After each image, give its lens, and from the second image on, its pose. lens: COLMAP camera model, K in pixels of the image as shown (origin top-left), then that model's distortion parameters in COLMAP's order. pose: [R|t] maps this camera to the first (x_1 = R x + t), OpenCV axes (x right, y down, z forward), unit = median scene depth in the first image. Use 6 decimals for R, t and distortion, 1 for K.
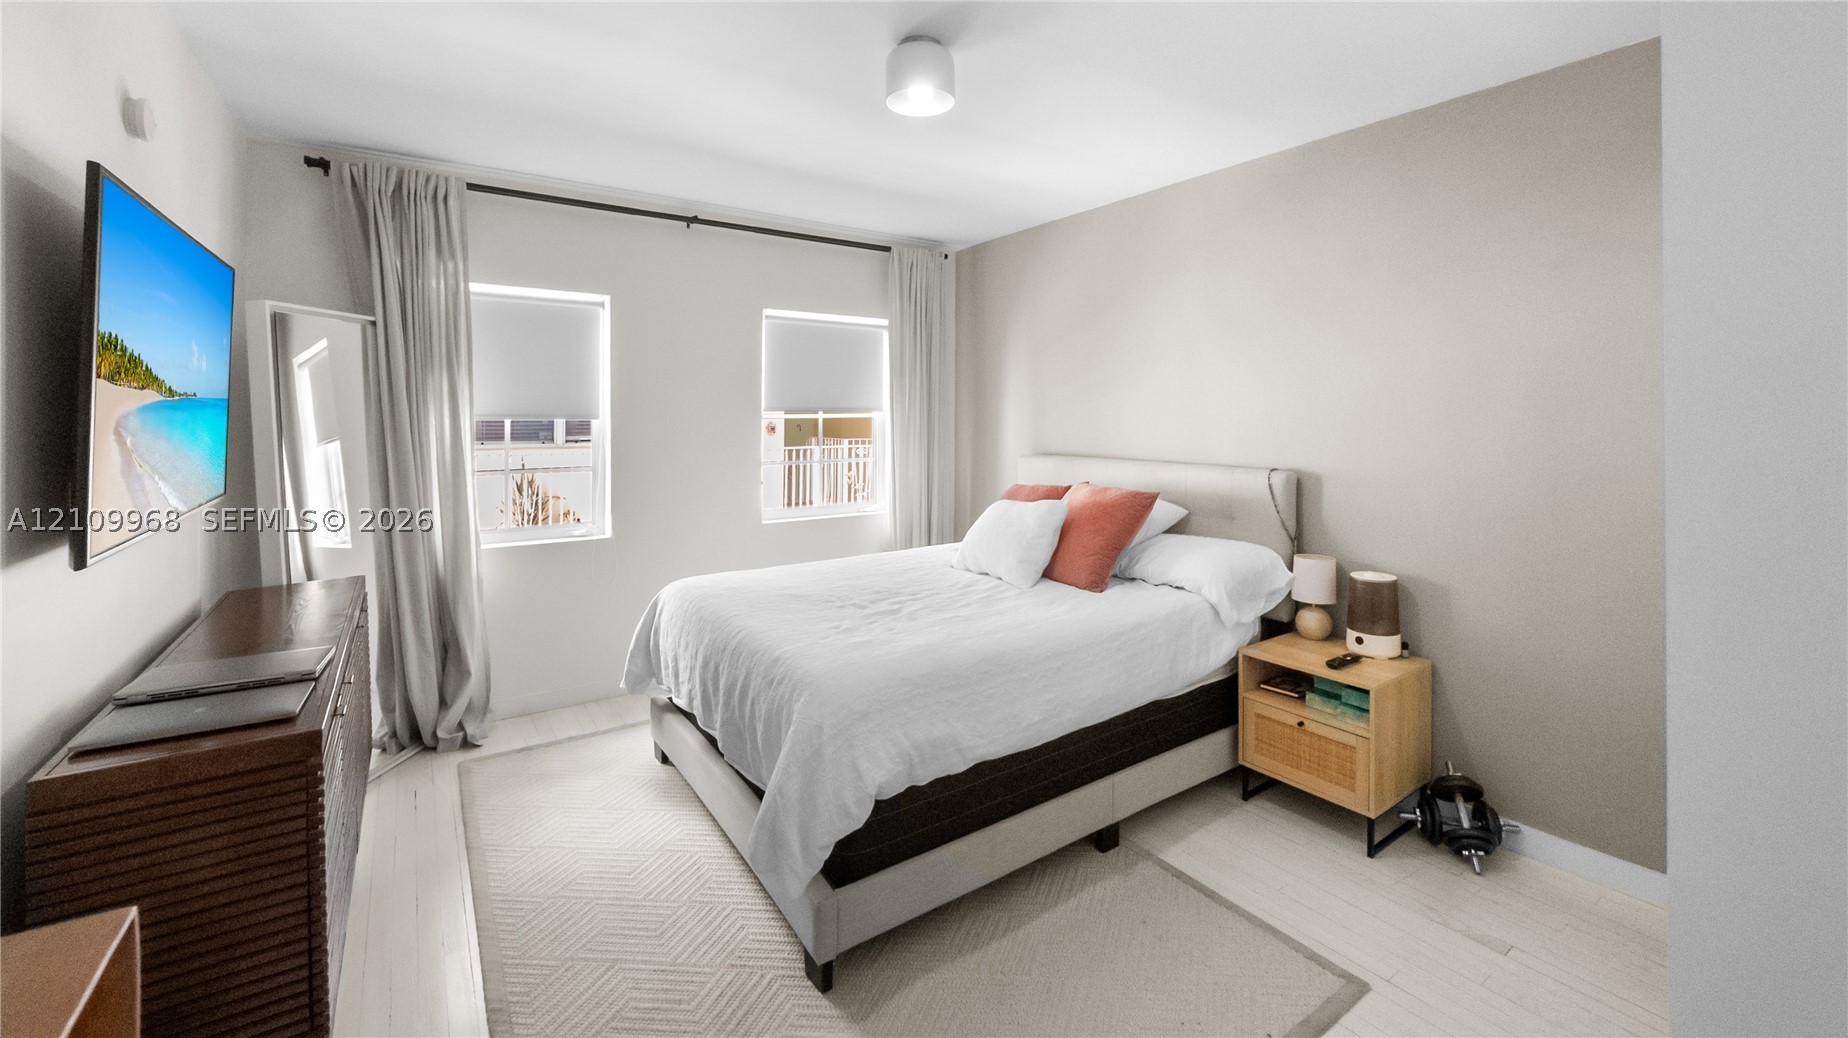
lens RADIAL K [[744.1, 0, 937.2], [0, 744.1, 478.9], [0, 0, 1]] dist [0.026327, -0.000178]
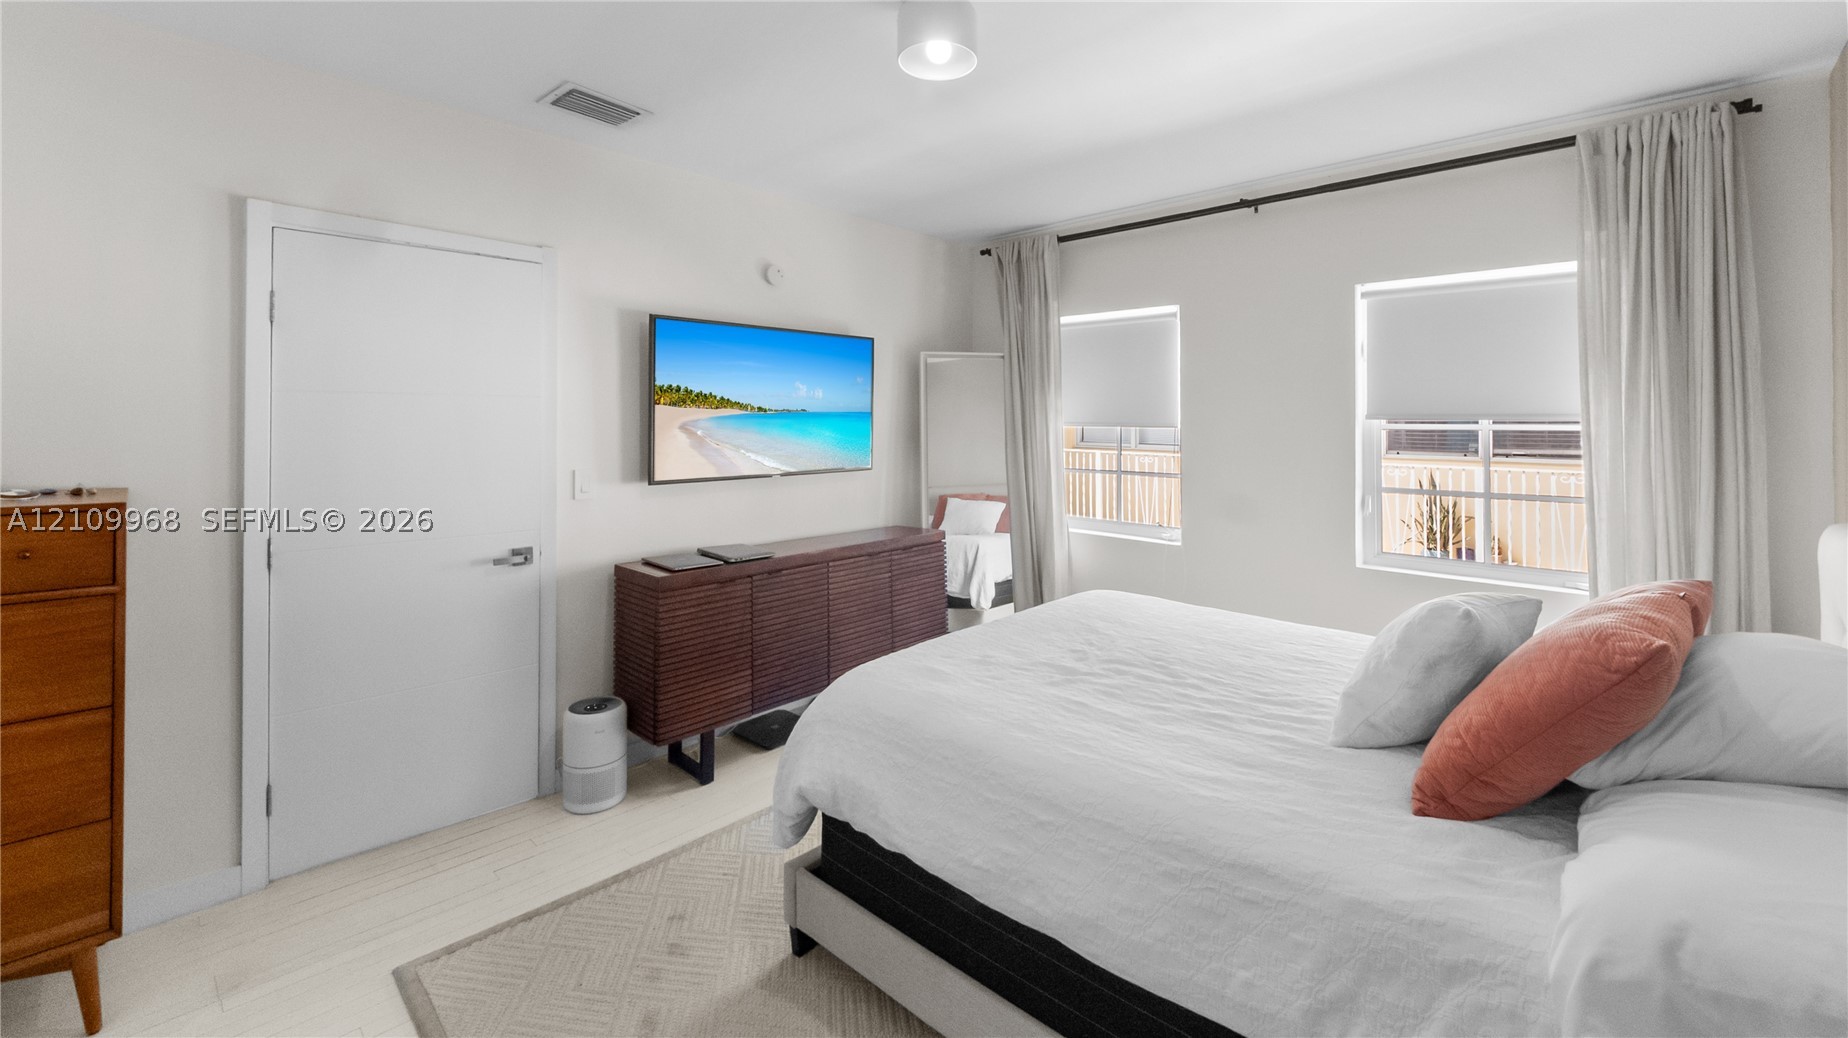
lens RADIAL K [[744.1, 0, 937.2], [0, 744.1, 478.9], [0, 0, 1]] dist [0.026327, -0.000178]
pose [[0.234589, 0.082509, -0.968587, 0.525311], [-0.091422, 0.993848, 0.062518, -0.052432], [0.967786, 0.073884, 0.240689, 0.518119]]
